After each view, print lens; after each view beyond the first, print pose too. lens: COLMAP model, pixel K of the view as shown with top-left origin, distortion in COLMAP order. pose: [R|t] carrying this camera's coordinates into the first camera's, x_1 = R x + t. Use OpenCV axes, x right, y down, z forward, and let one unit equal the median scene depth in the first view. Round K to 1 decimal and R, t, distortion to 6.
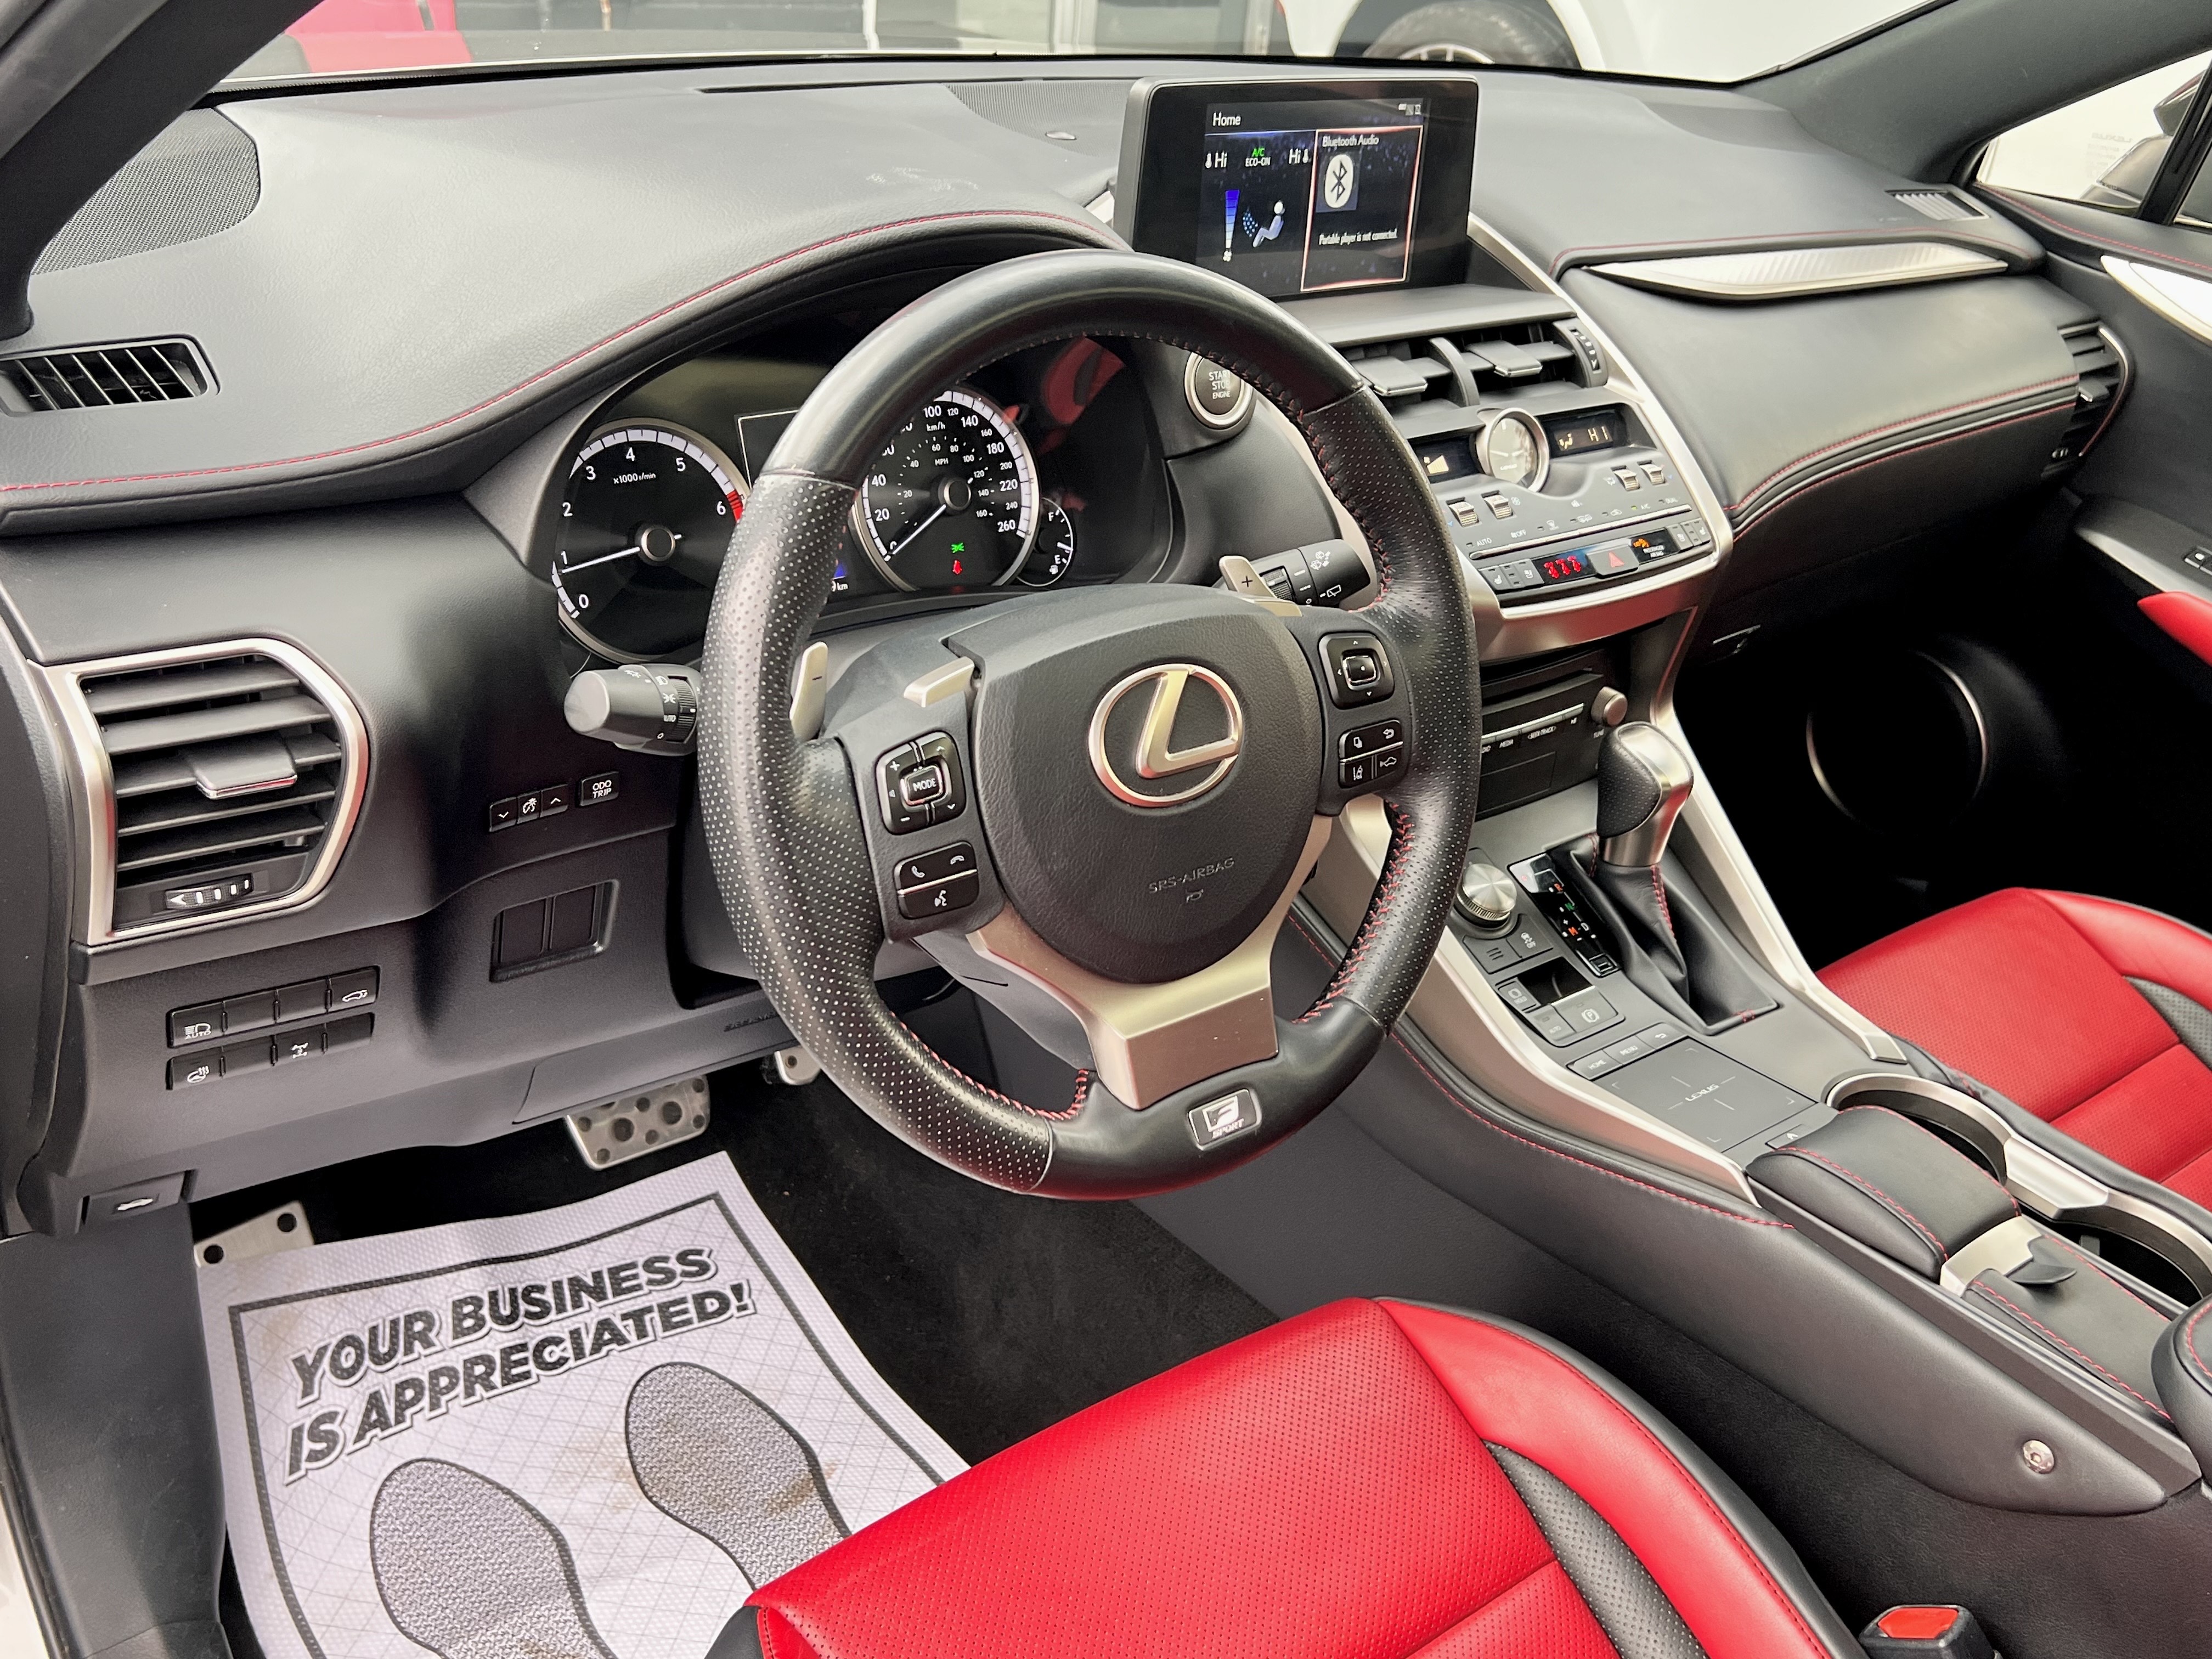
lens RADIAL K [[2064.3, 0, 1107.1], [0, 2064.3, 826.3], [0, 0, 1]] dist [0.003807, 0.000000]
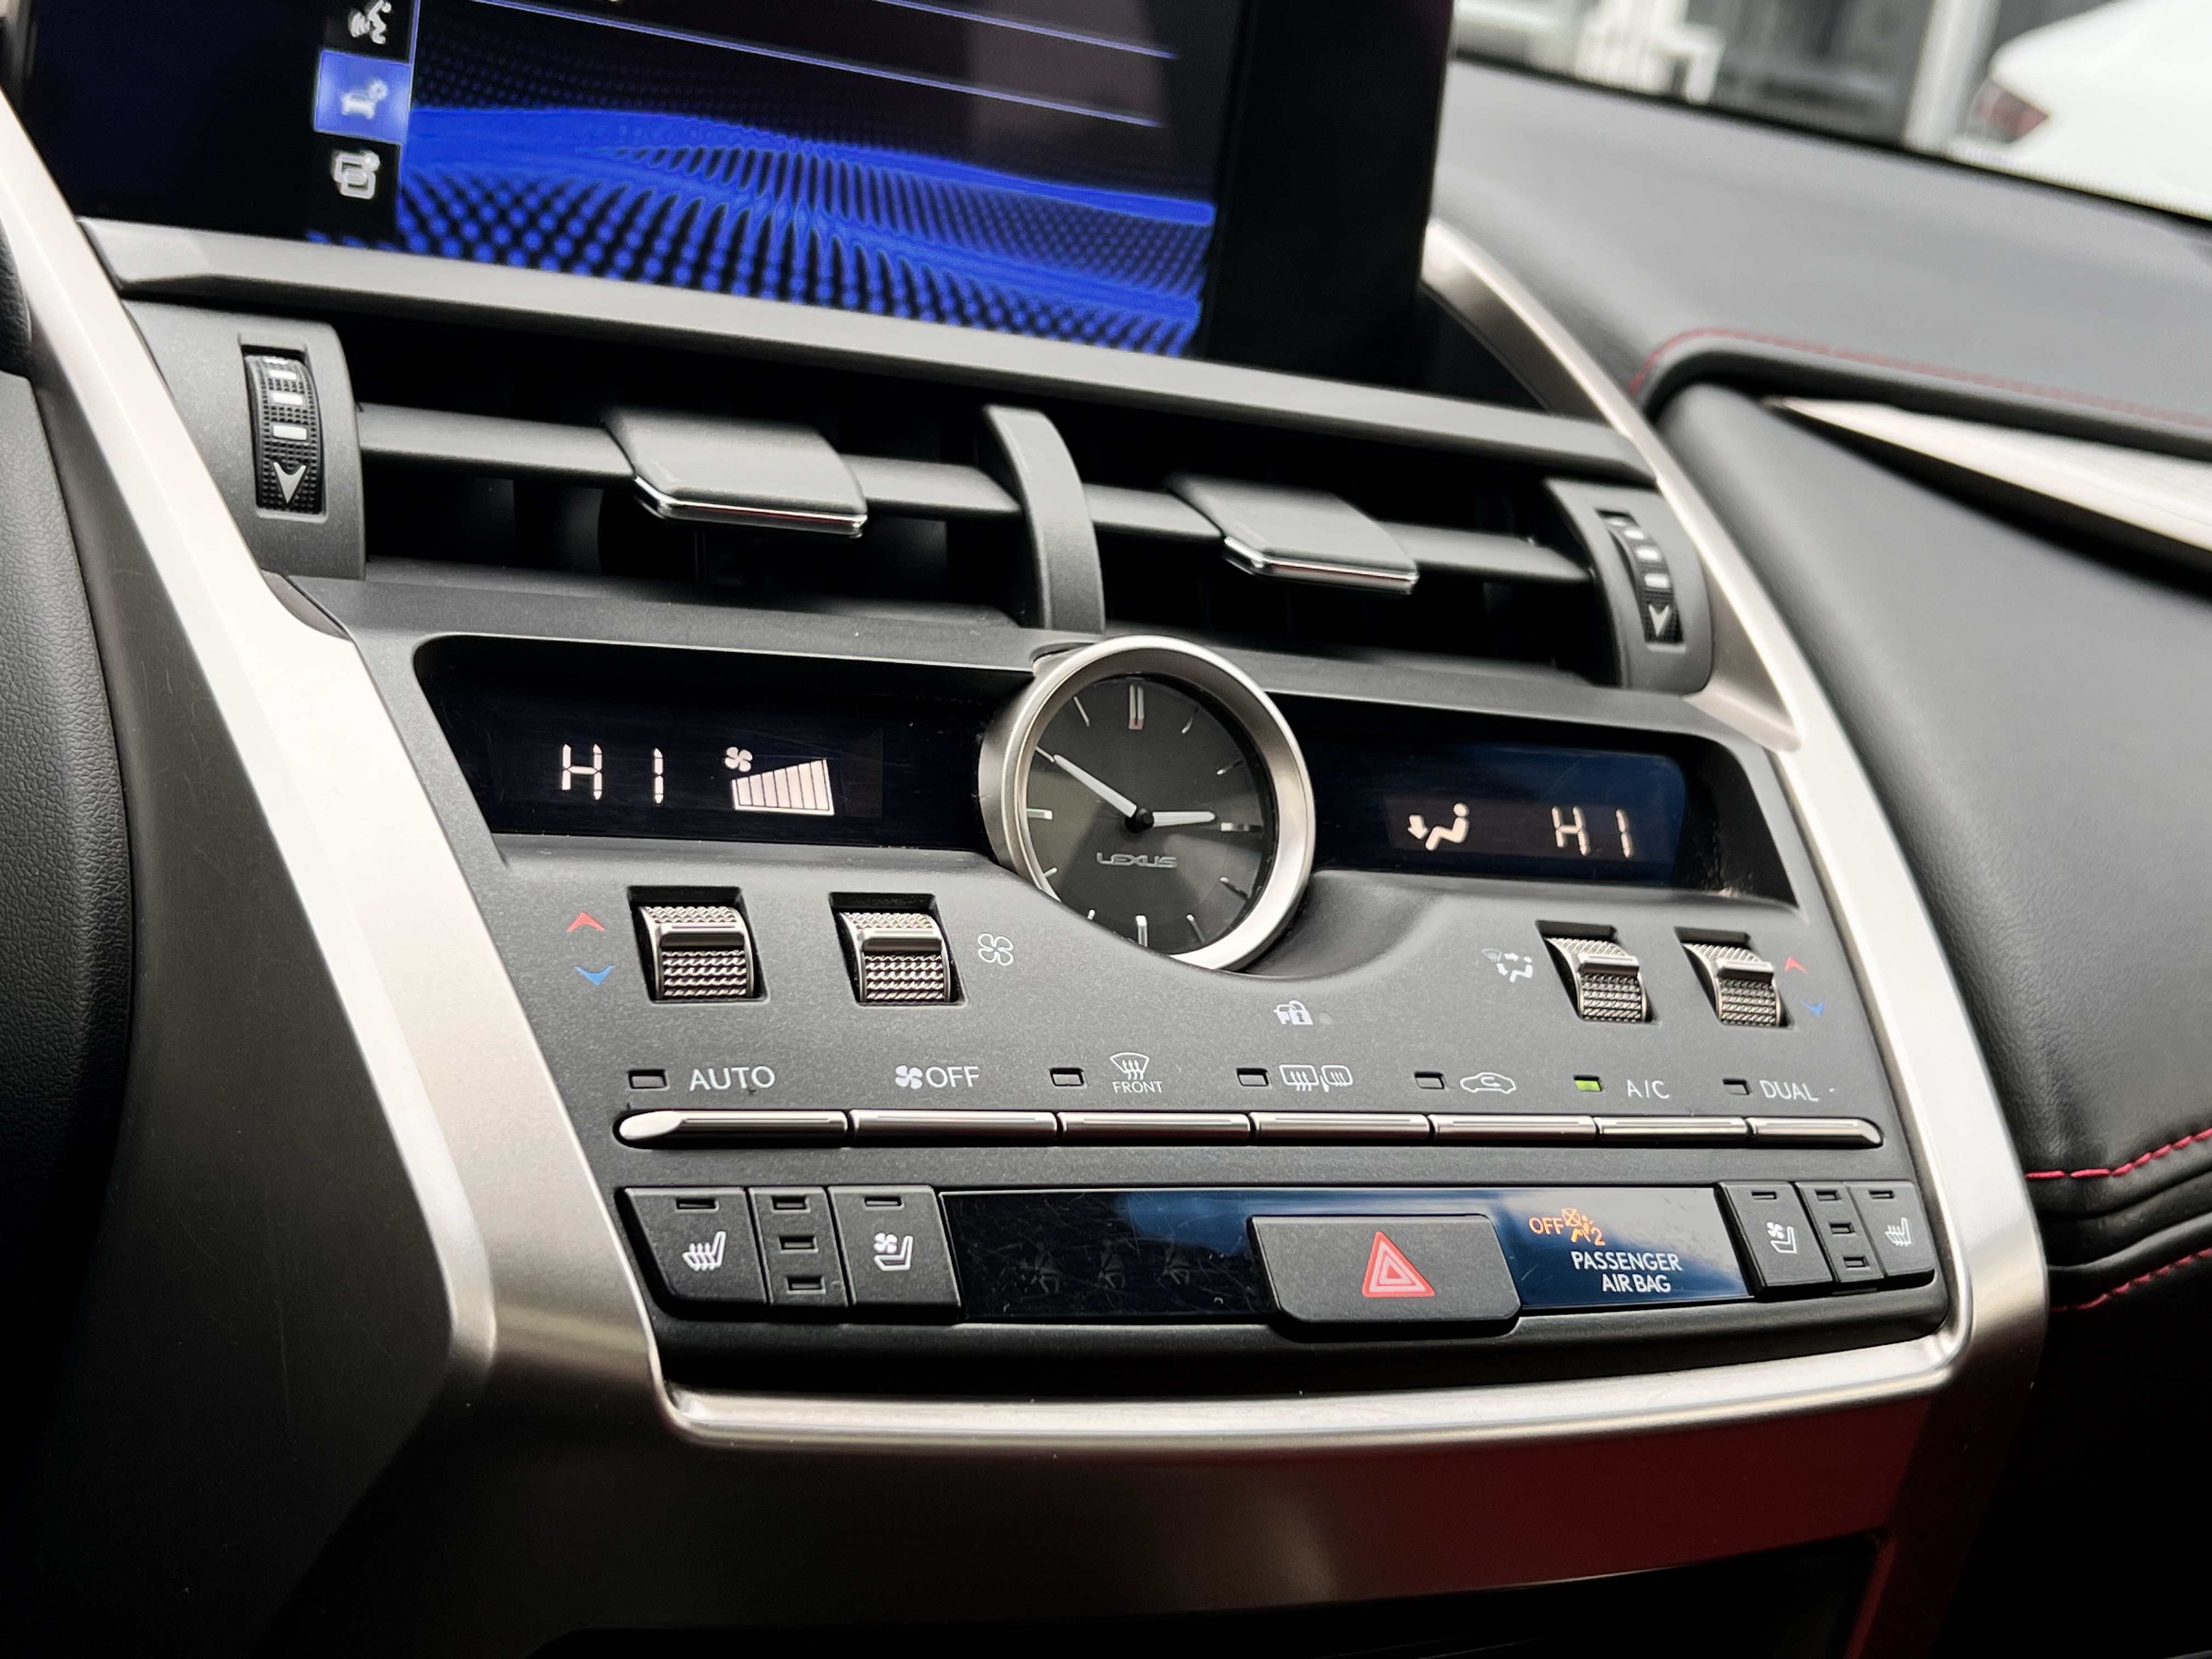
lens RADIAL K [[2923.6, 0, 1097.4], [0, 2923.6, 829.4], [0, 0, 1]] dist [0.142201, 0.000000]
pose [[0.971704, 0.131326, -0.196326, 0.249914], [-0.178592, 0.952465, -0.246810, -0.081443], [0.154581, 0.274889, 0.948968, 0.616195]]
